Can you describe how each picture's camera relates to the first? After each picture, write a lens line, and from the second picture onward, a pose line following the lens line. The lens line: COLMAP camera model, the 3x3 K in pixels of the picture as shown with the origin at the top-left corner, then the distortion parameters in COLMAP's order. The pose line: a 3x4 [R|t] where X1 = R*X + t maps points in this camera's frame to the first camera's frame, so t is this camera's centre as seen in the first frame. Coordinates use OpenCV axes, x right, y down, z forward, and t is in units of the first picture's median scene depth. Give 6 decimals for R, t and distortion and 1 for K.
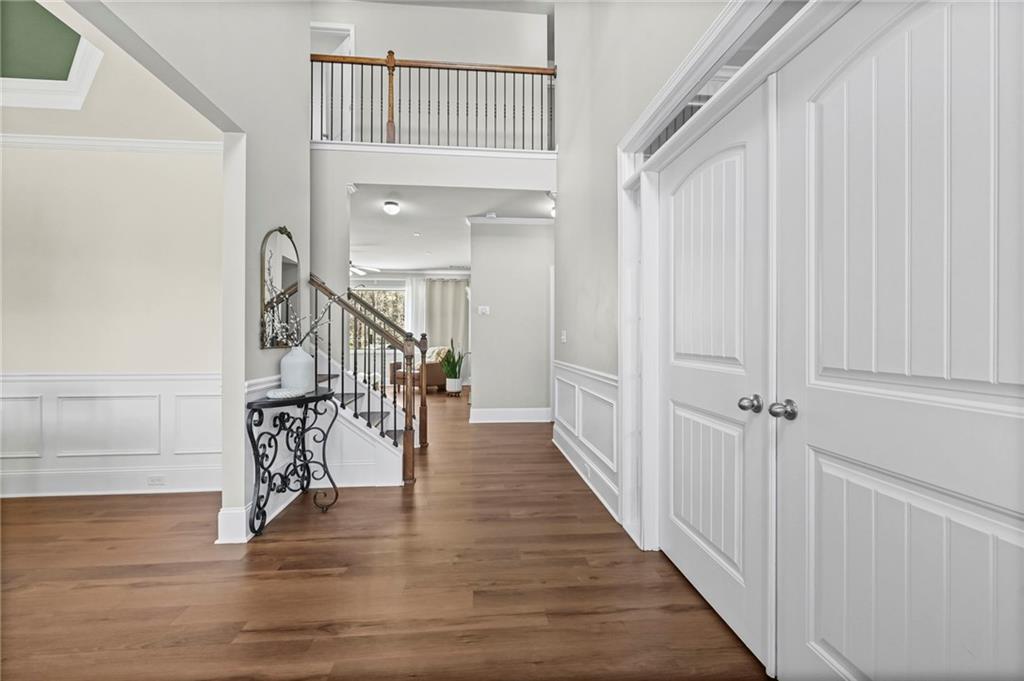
lens RADIAL K [[426.0, 0, 510.9], [0, 426.0, 336.3], [0, 0, 1]] dist [-0.003700, -0.000083]
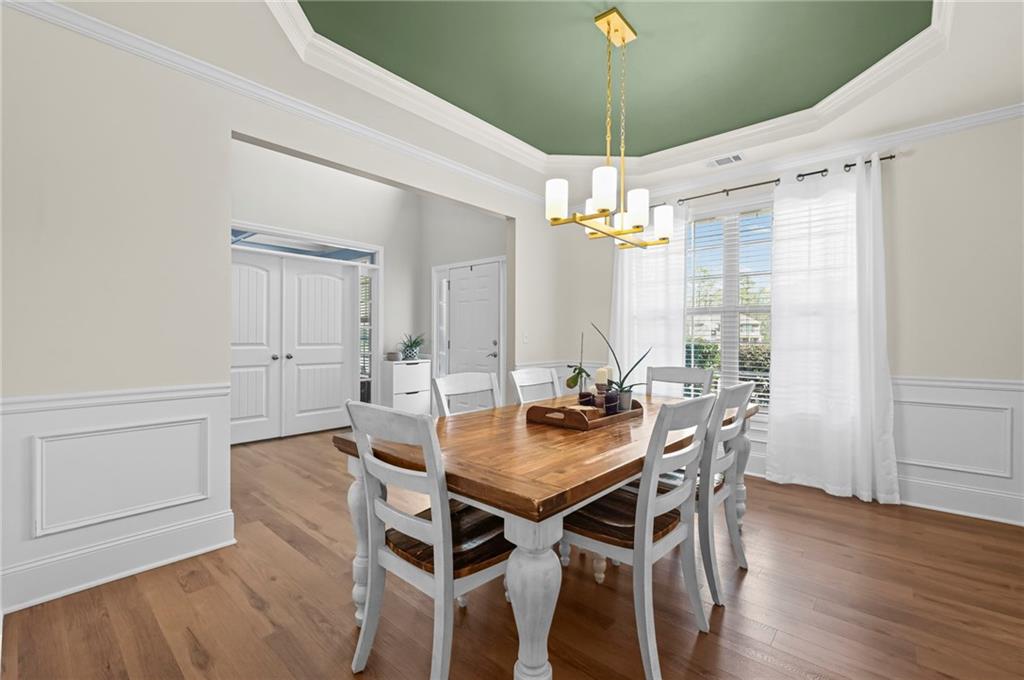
lens RADIAL K [[426.0, 0, 510.9], [0, 426.0, 335.8], [0, 0, 1]] dist [-0.003700, -0.000083]
pose [[-0.688845, -0.000143, 0.724909, -2.681561], [-0.003234, 0.999991, -0.002877, 0.006251], [-0.724901, -0.004326, -0.688839, 1.756769]]
